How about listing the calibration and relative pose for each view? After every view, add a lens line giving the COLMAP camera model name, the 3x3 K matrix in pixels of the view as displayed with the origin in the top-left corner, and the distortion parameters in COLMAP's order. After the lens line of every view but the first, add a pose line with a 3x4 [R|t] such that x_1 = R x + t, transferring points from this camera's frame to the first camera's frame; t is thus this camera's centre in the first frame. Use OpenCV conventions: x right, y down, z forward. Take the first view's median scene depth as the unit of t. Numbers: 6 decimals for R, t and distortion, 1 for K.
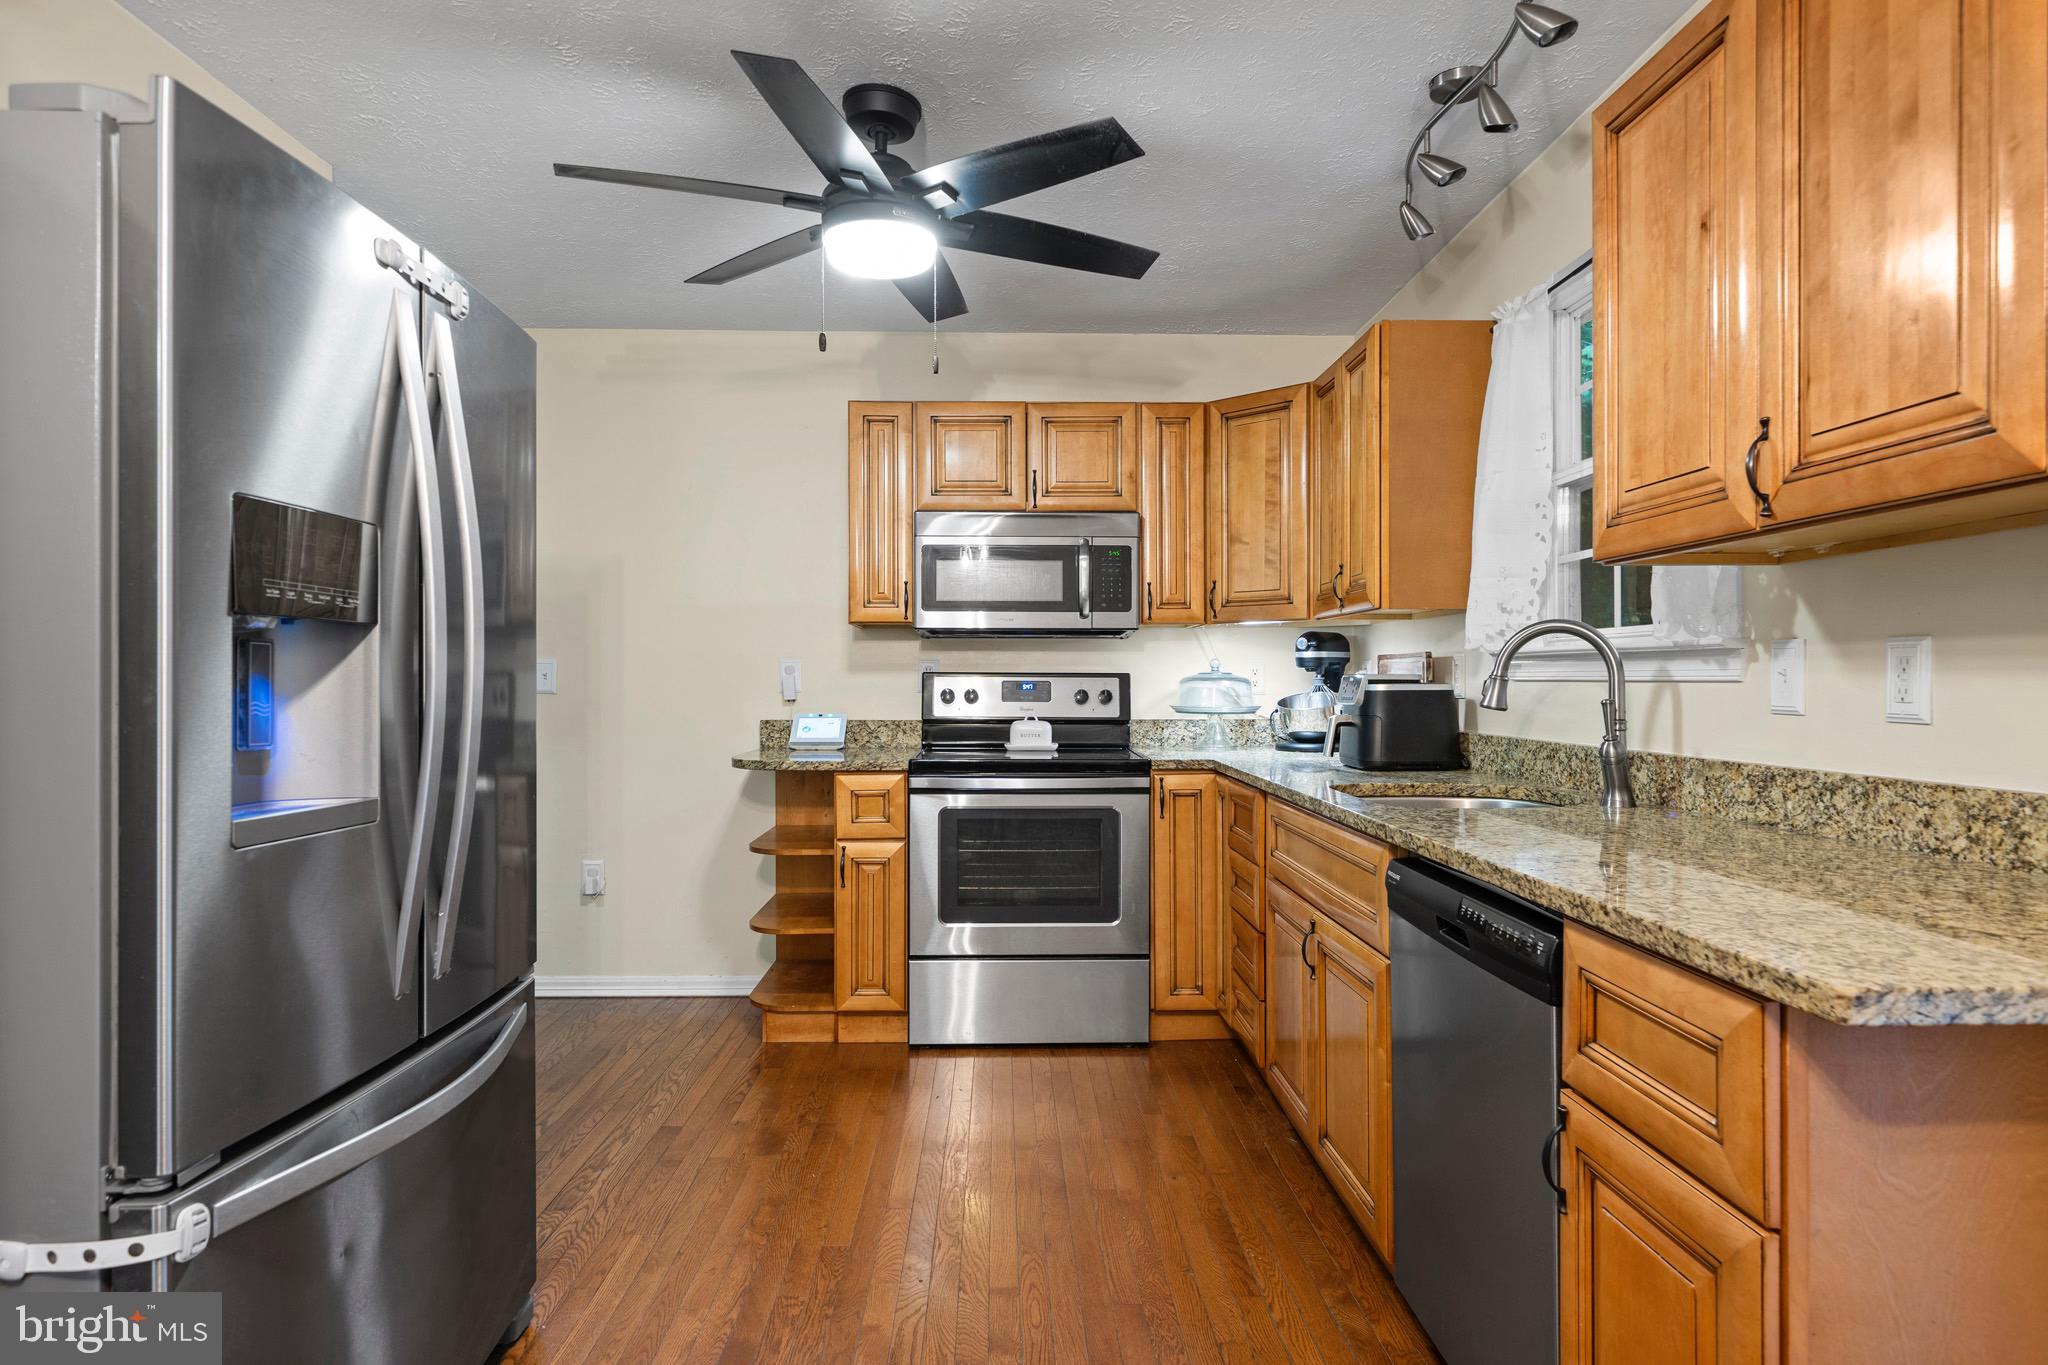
lens RADIAL K [[1128.4, 0, 1026.8], [0, 1128.4, 688.0], [0, 0, 1]] dist [-0.001972, -0.002486]
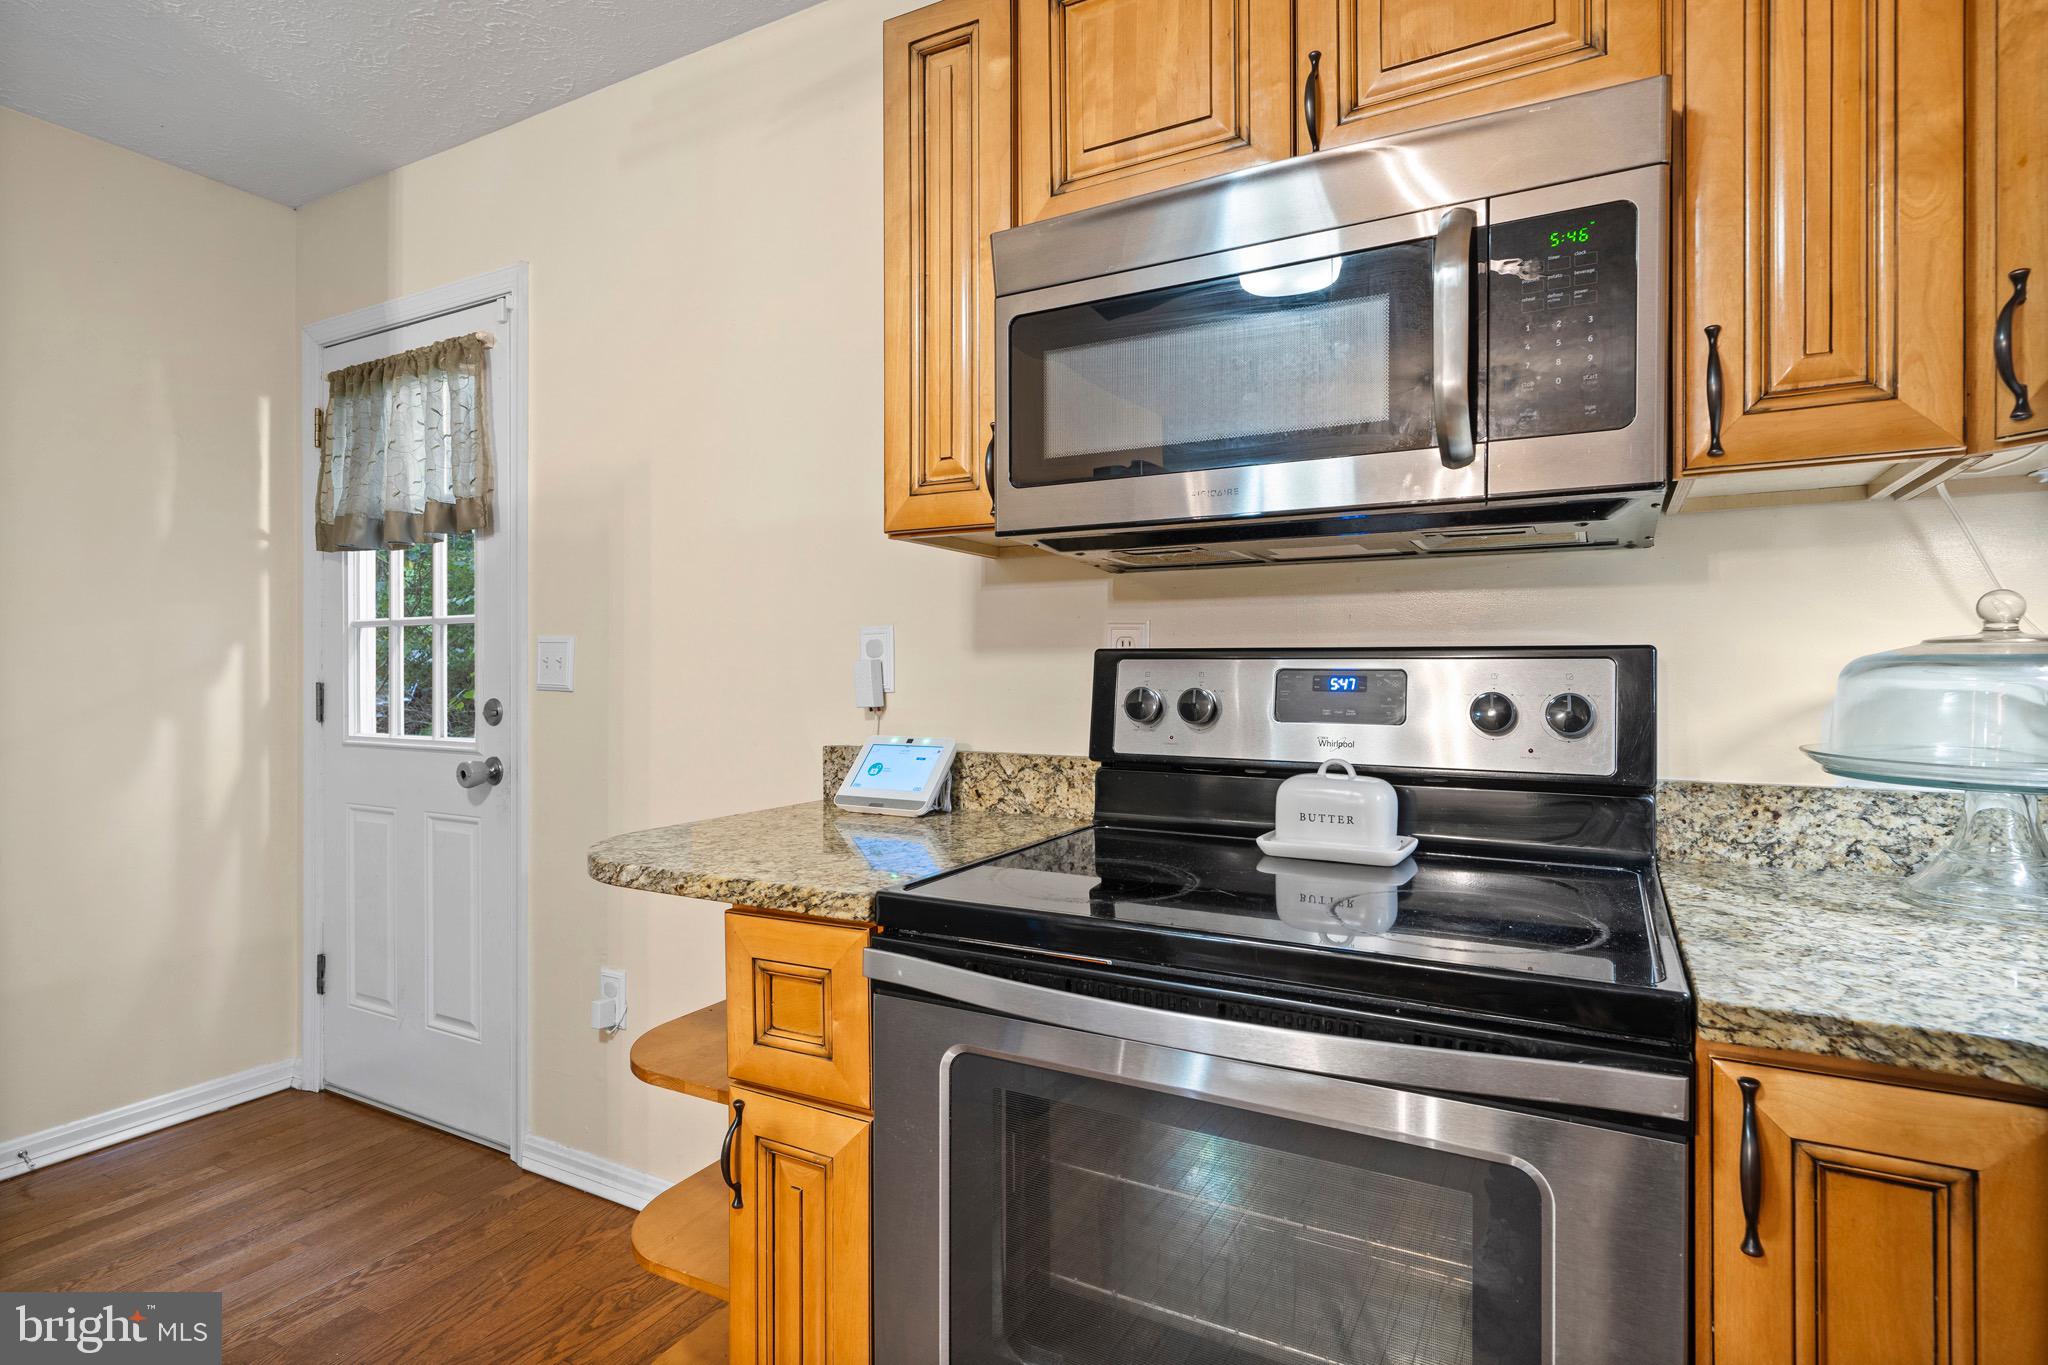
lens RADIAL K [[1031.0, 0, 1033.3], [0, 1031.0, 682.1], [0, 0, 1]] dist [0.003613, -0.000287]
pose [[0.867165, 0.004350, -0.498002, 0.096681], [-0.003551, 0.999990, 0.002552, -0.002836], [0.498009, -0.000444, 0.867172, 0.738673]]
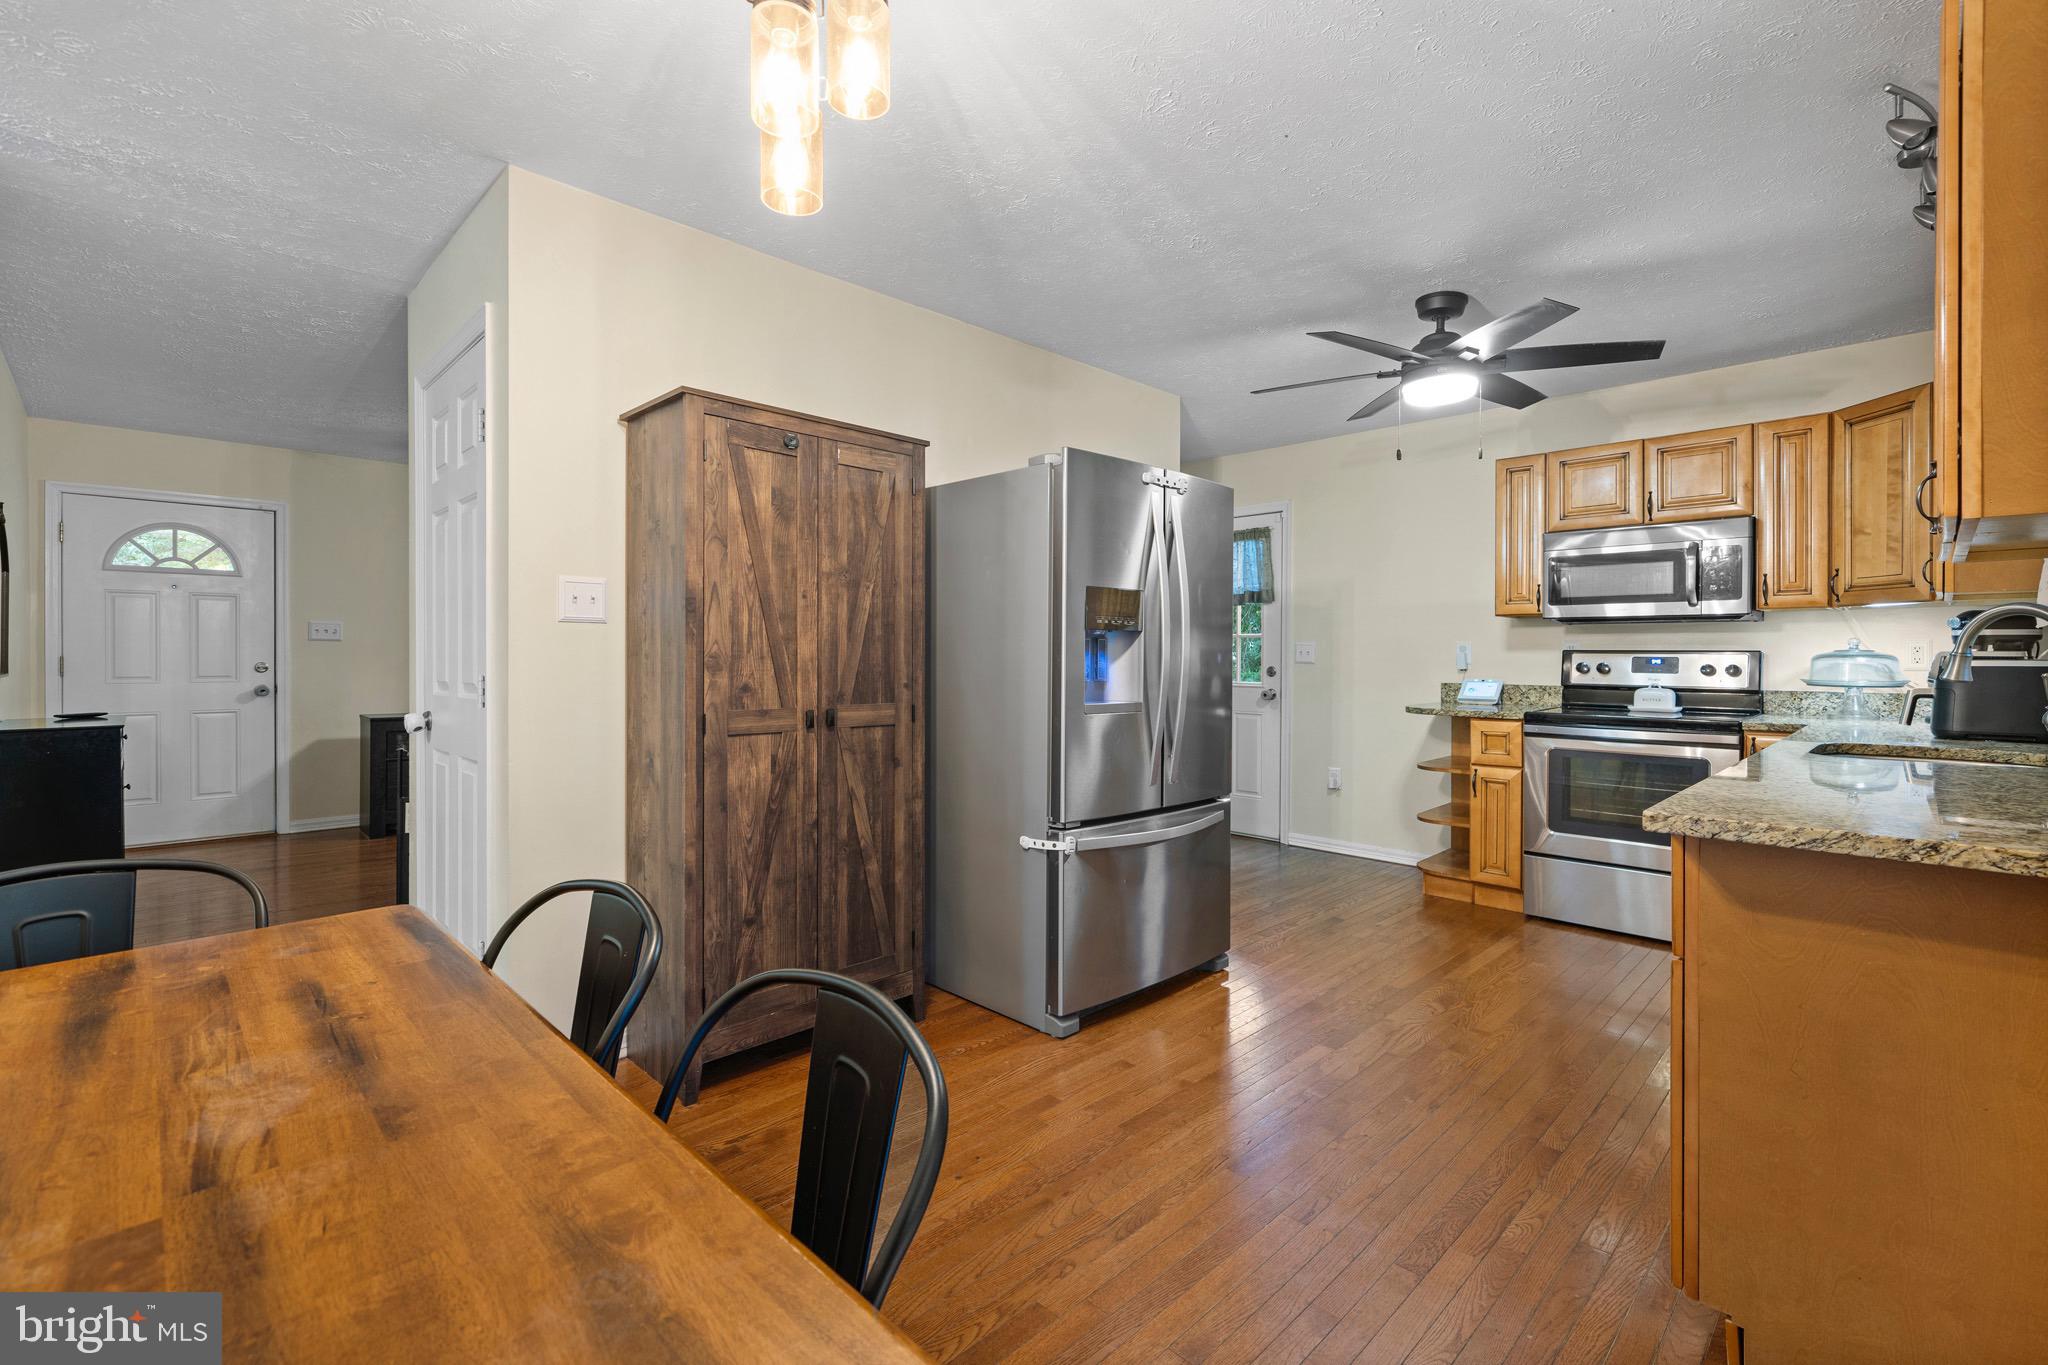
lens RADIAL K [[885.1, 0, 1038.6], [0, 885.1, 658.3], [0, 0, 1]] dist [-0.002232, -0.000125]
pose [[0.689693, 0.005298, -0.724083, 0.274634], [-0.008983, 0.999959, -0.001240, 0.003015], [0.724046, 0.007360, 0.689712, -0.204165]]
